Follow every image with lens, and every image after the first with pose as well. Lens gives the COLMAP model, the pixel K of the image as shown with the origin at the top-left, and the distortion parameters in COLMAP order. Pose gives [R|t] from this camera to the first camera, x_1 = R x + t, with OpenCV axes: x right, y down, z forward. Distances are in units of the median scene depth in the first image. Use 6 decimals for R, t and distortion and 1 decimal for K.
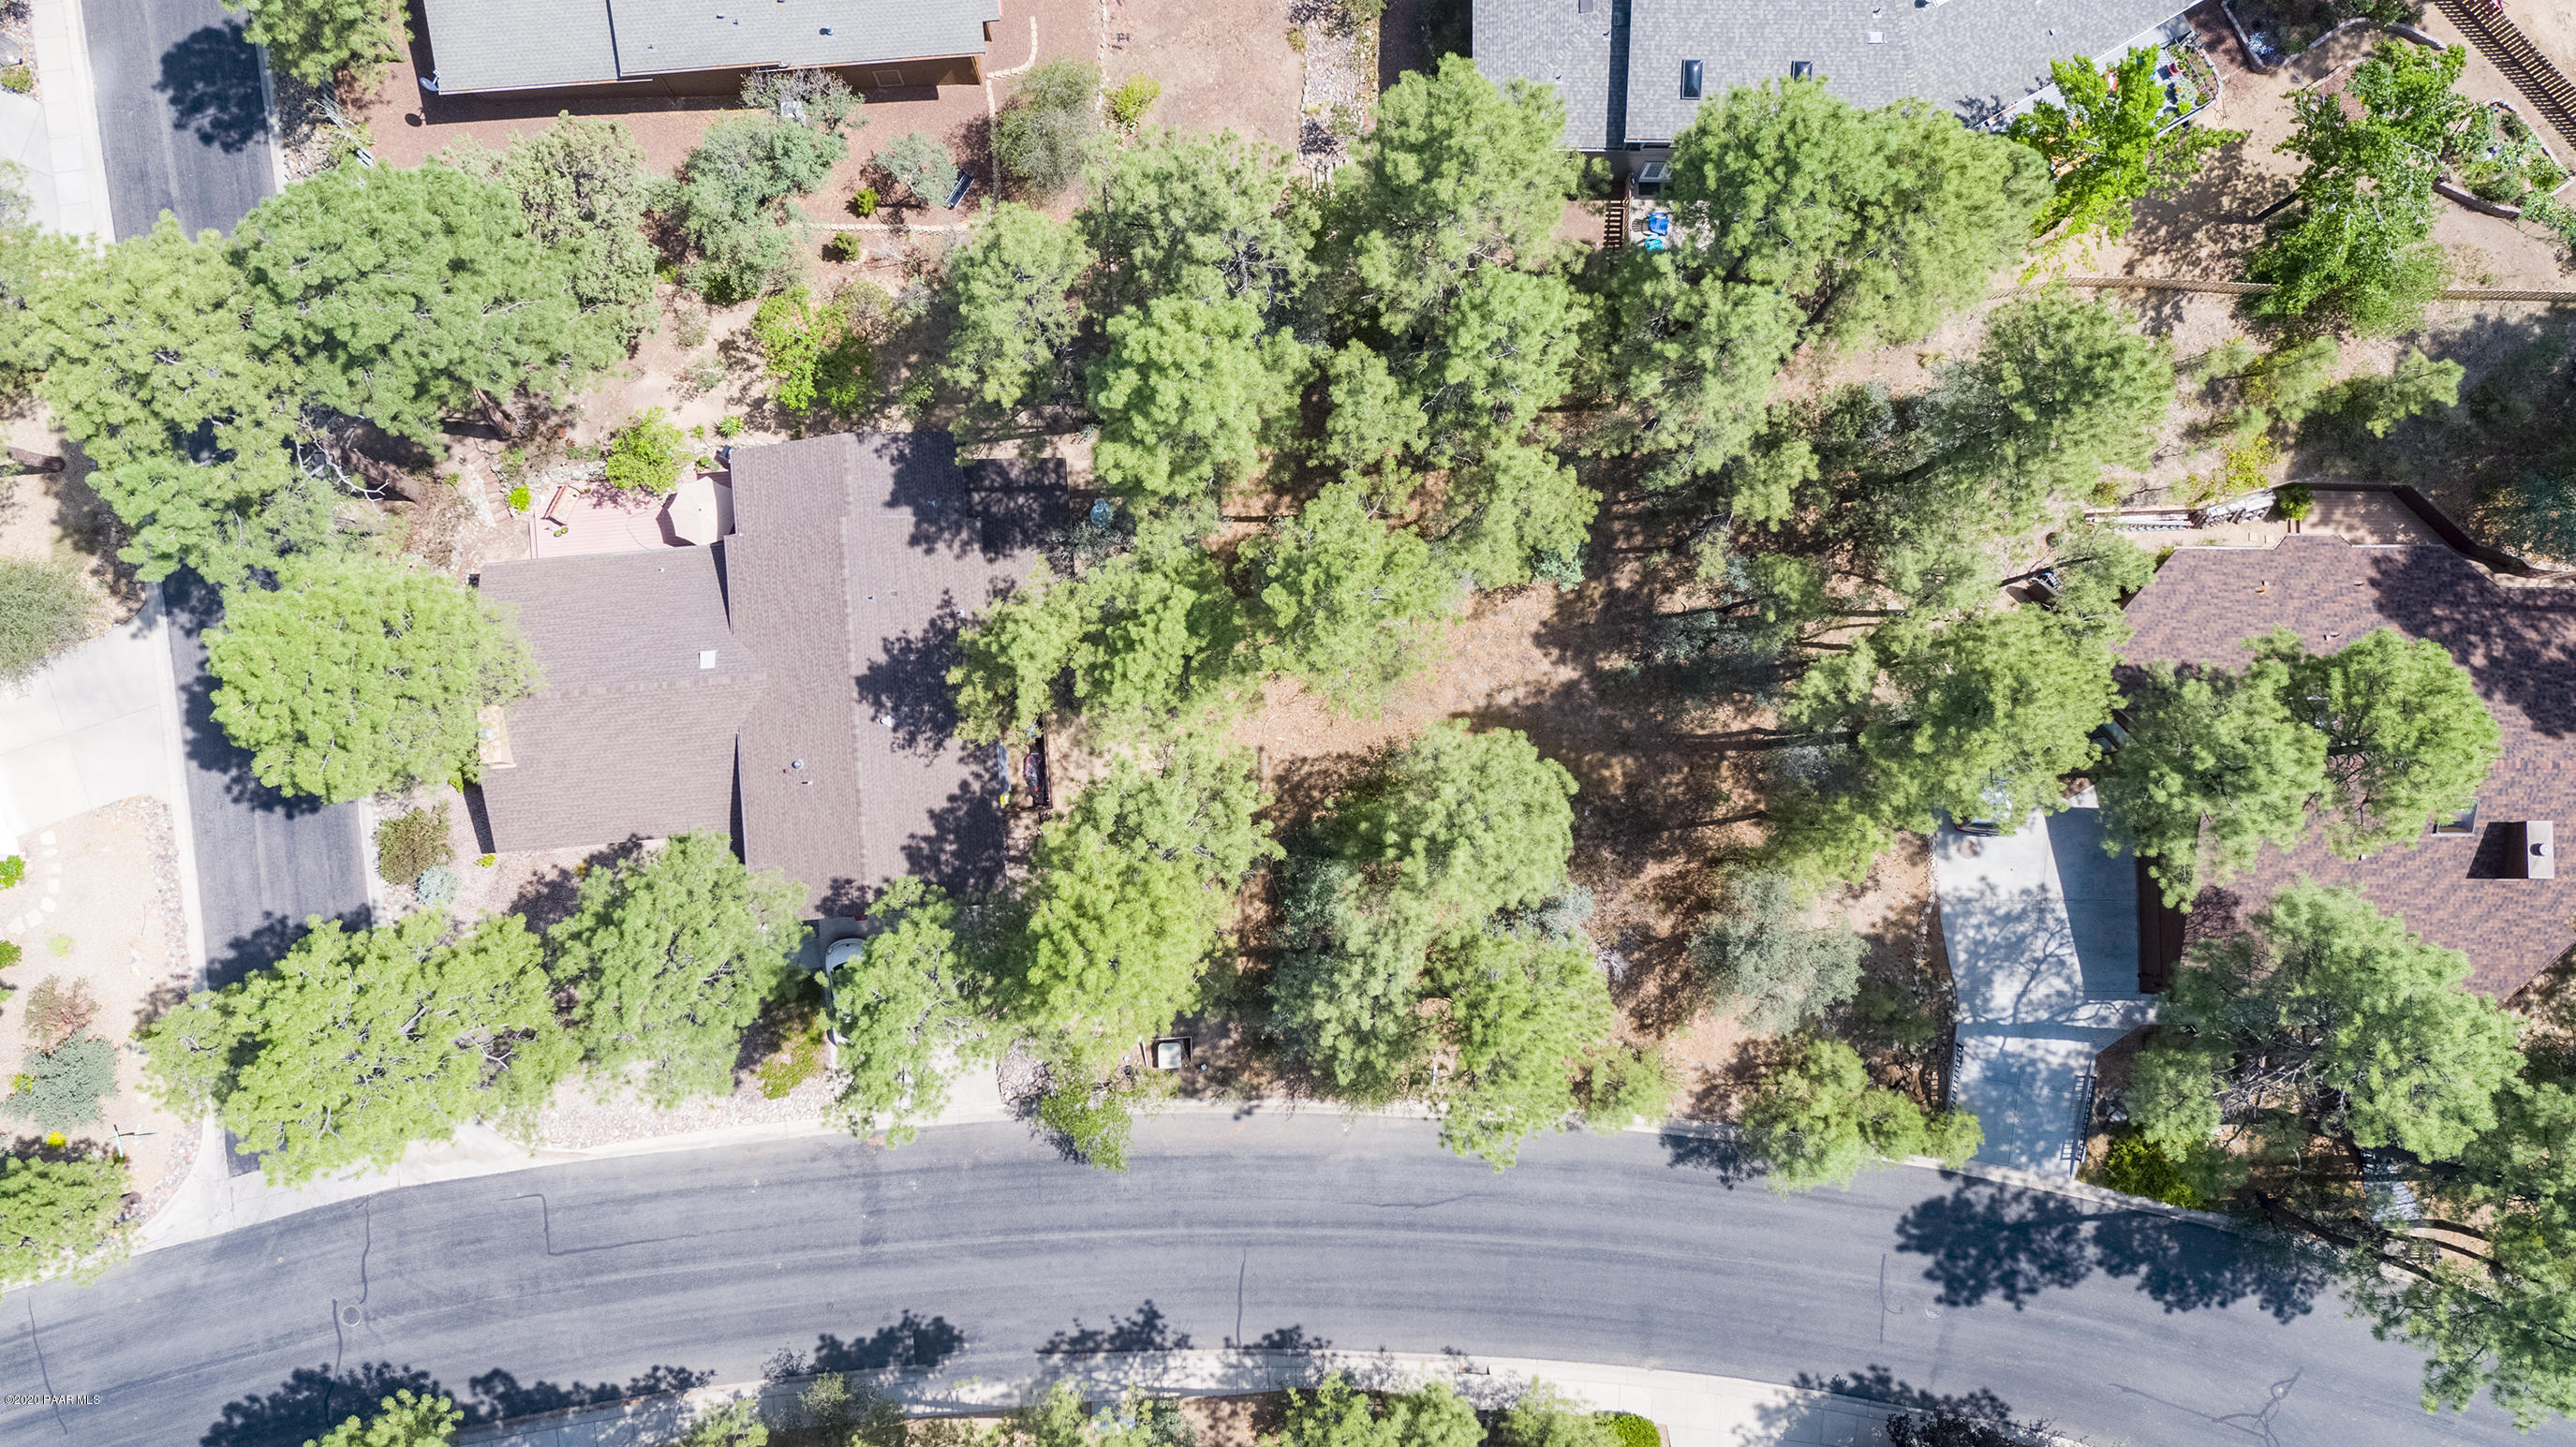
lens RADIAL K [[2227.0, 0, 1278.1], [0, 2227.0, 723.6], [0, 0, 1]] dist [0.007240, -0.001937]
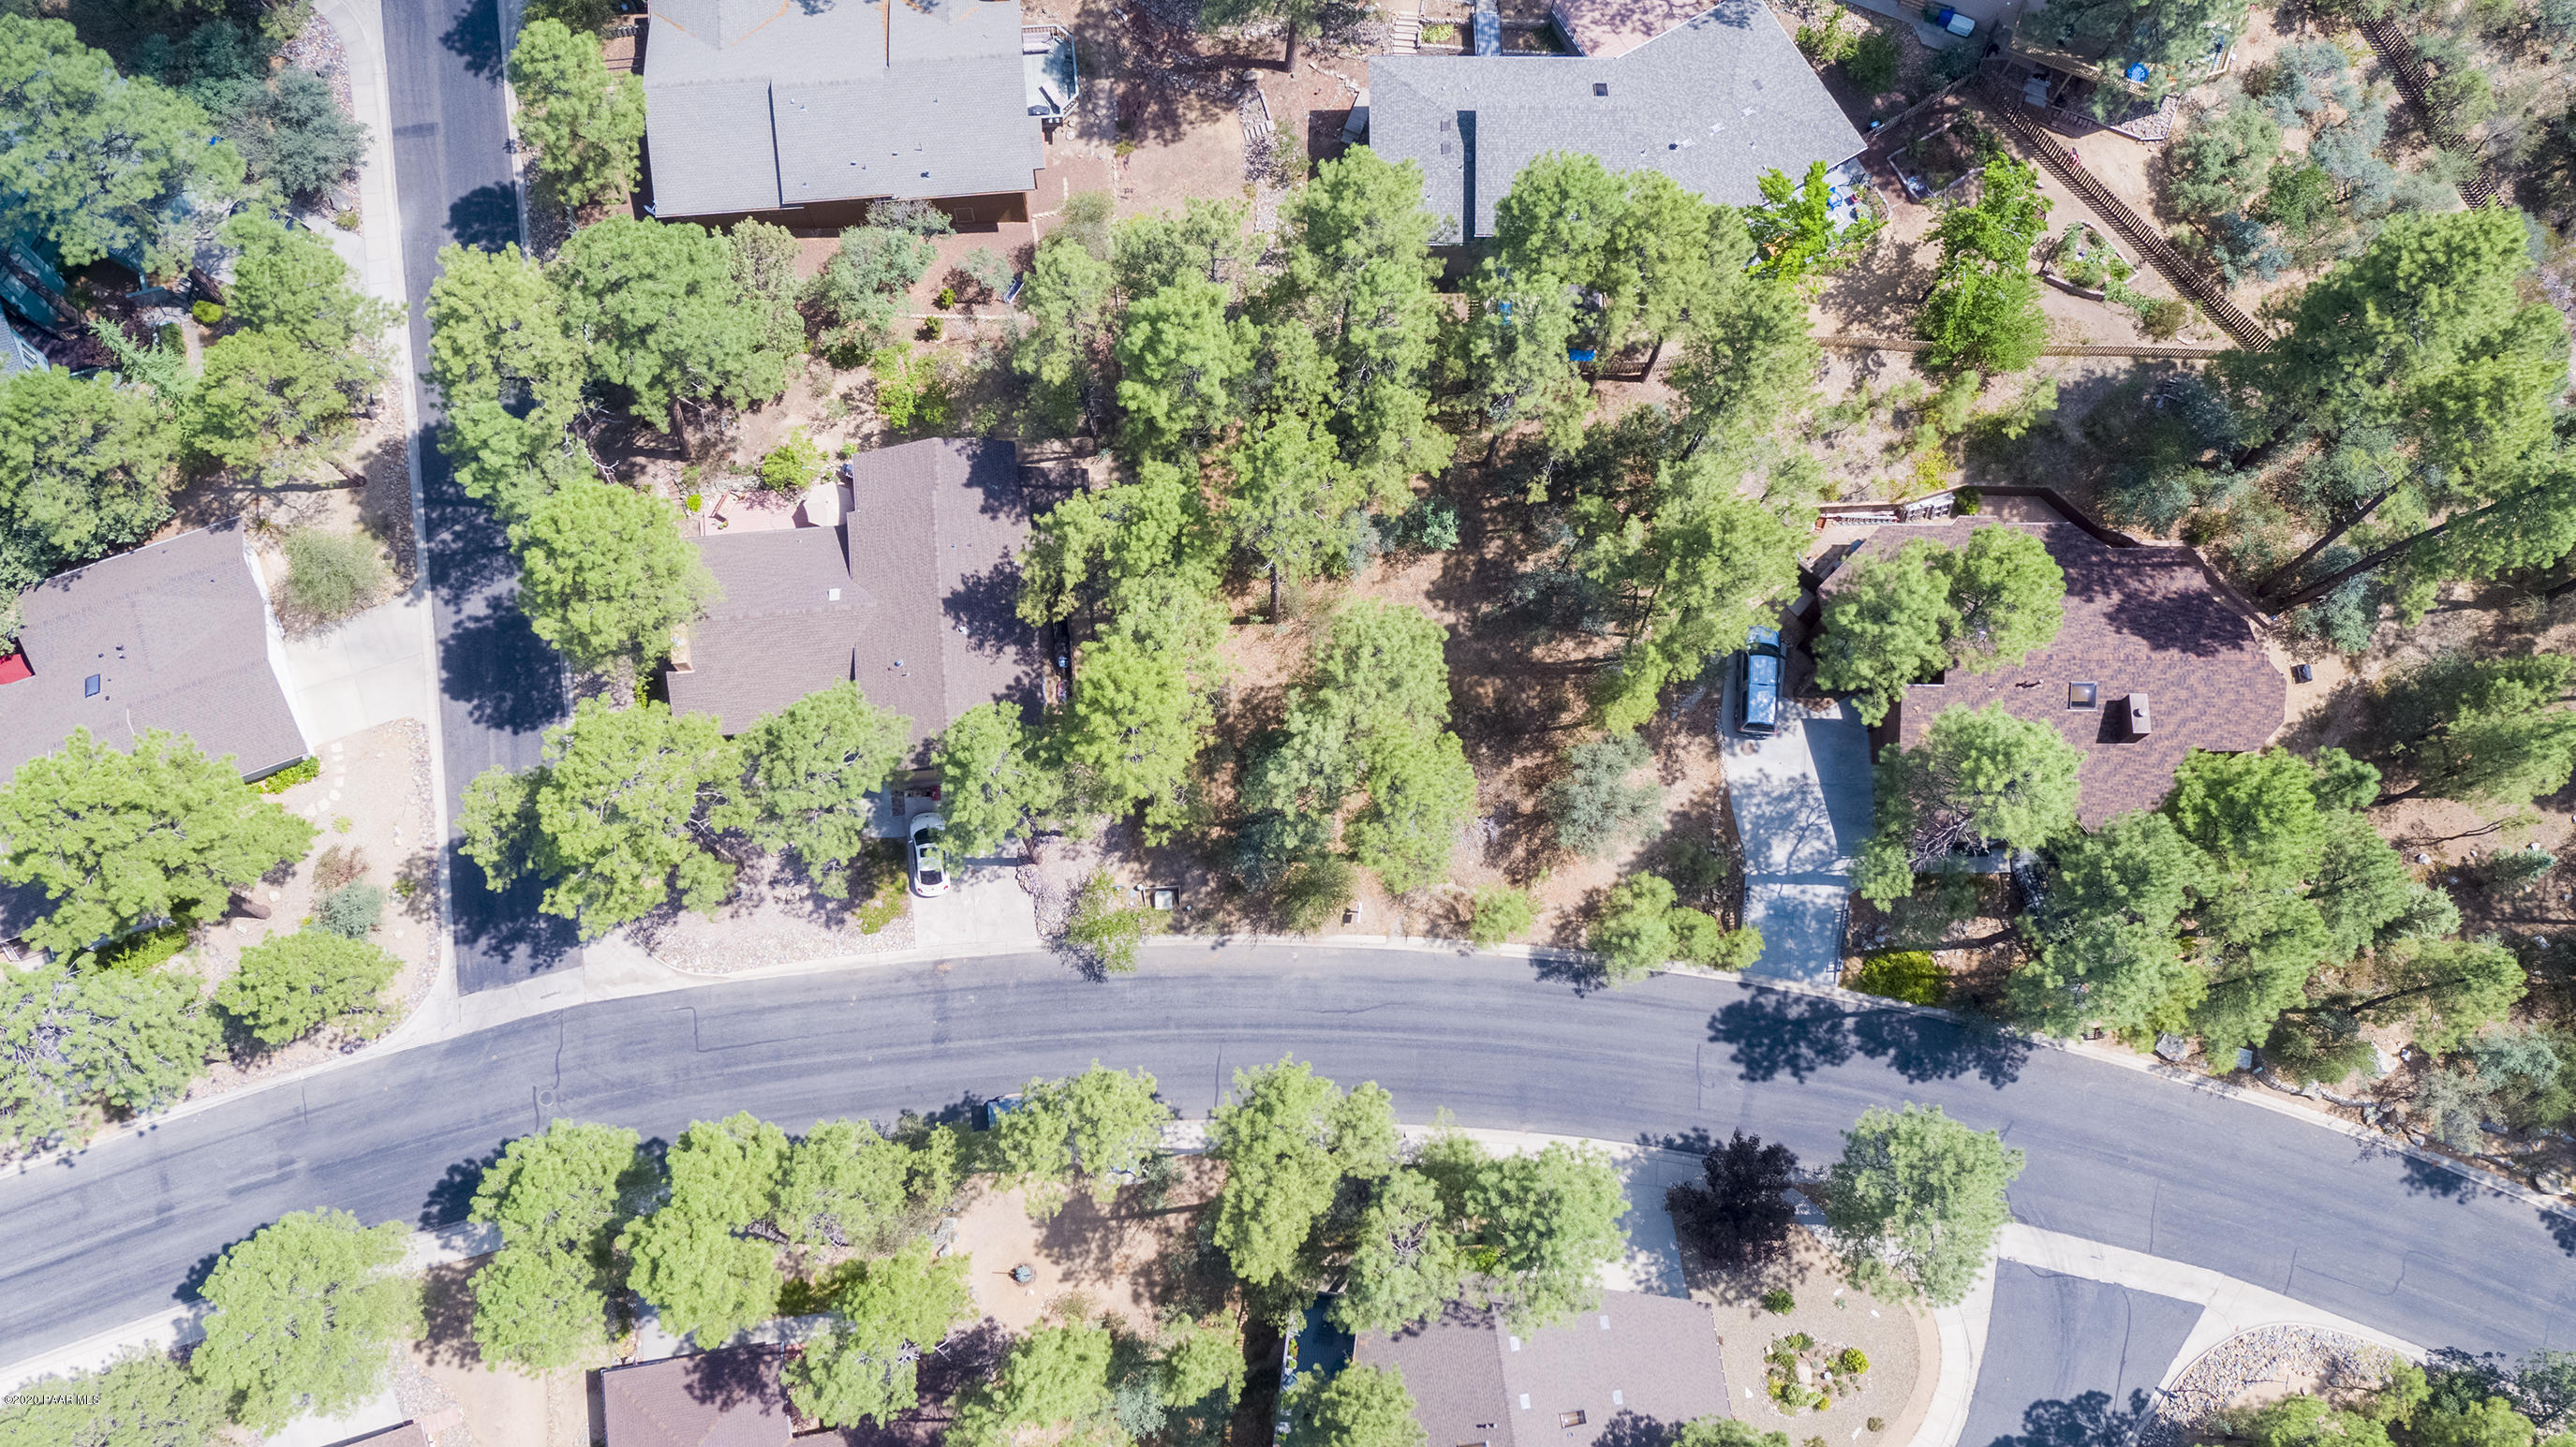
lens RADIAL K [[2227.0, 0, 1278.1], [0, 2227.0, 723.6], [0, 0, 1]] dist [0.007240, -0.001937]
pose [[0.999786, -0.009629, 0.018302, -0.003270], [0.012721, 0.984102, -0.177147, 0.284354], [-0.016305, 0.177342, 0.984014, -0.347113]]
